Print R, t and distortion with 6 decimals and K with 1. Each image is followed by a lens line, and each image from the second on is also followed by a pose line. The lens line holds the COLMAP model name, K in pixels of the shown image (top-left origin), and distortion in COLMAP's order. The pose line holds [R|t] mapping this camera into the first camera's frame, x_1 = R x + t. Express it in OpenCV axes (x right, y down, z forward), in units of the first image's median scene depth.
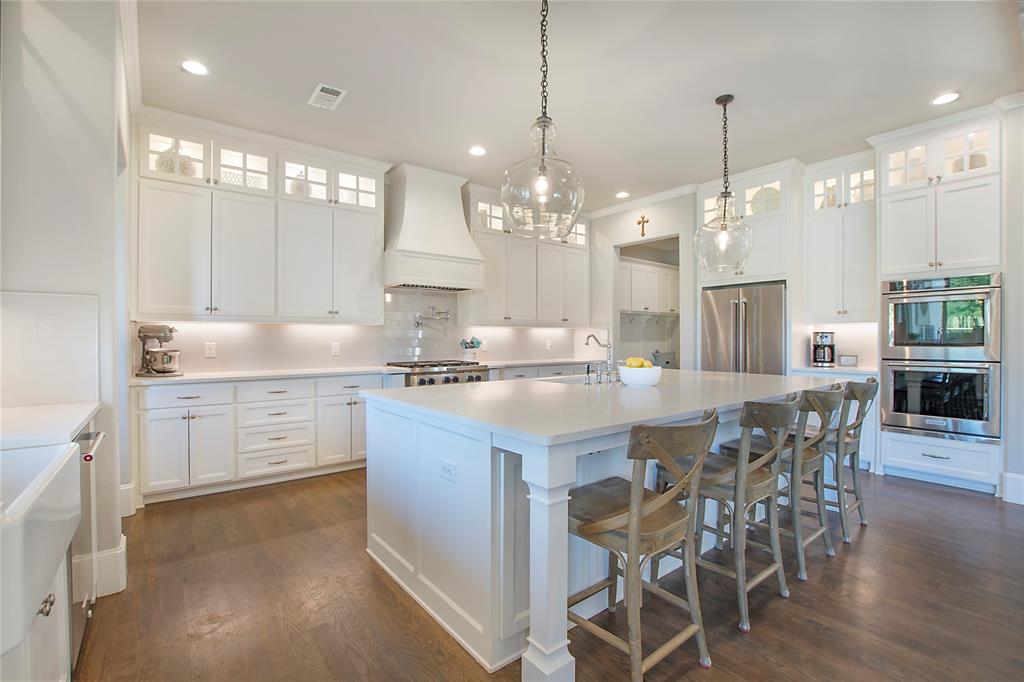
lens RADIAL K [[459.4, 0, 506.4], [0, 459.4, 342.2], [0, 0, 1]] dist [-0.022870, 0.003308]
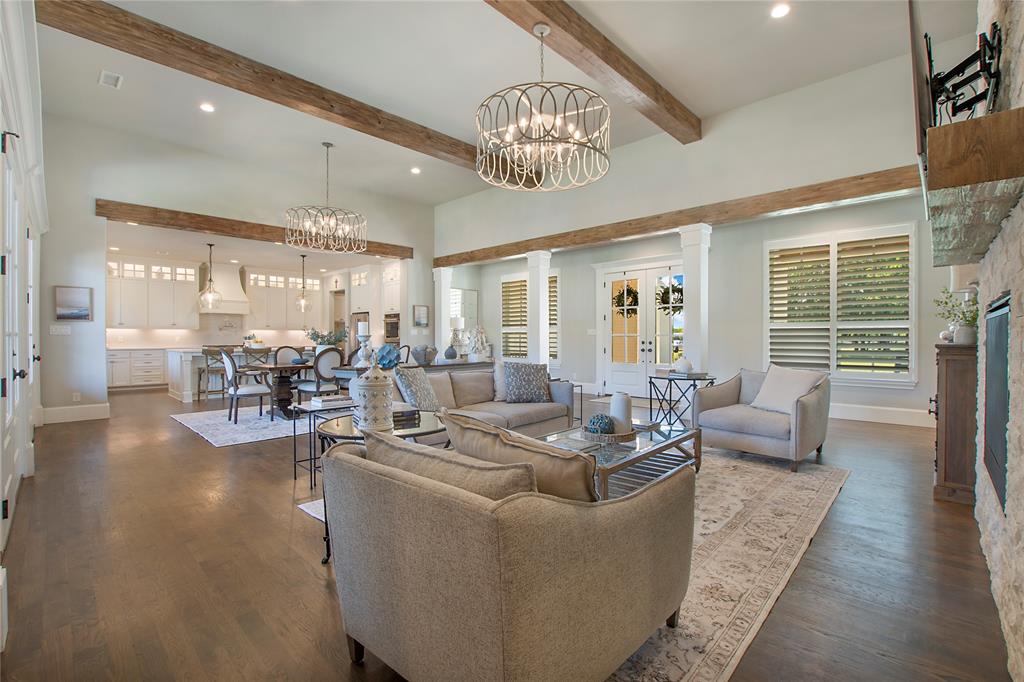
lens RADIAL K [[459.4, 0, 508.3], [0, 459.4, 341.3], [0, 0, 1]] dist [-0.022870, 0.003308]
pose [[0.987271, -0.001692, 0.159036, 1.000370], [0.002180, 0.999993, -0.002893, 0.036530], [-0.159030, 0.003203, 0.987268, -1.687746]]
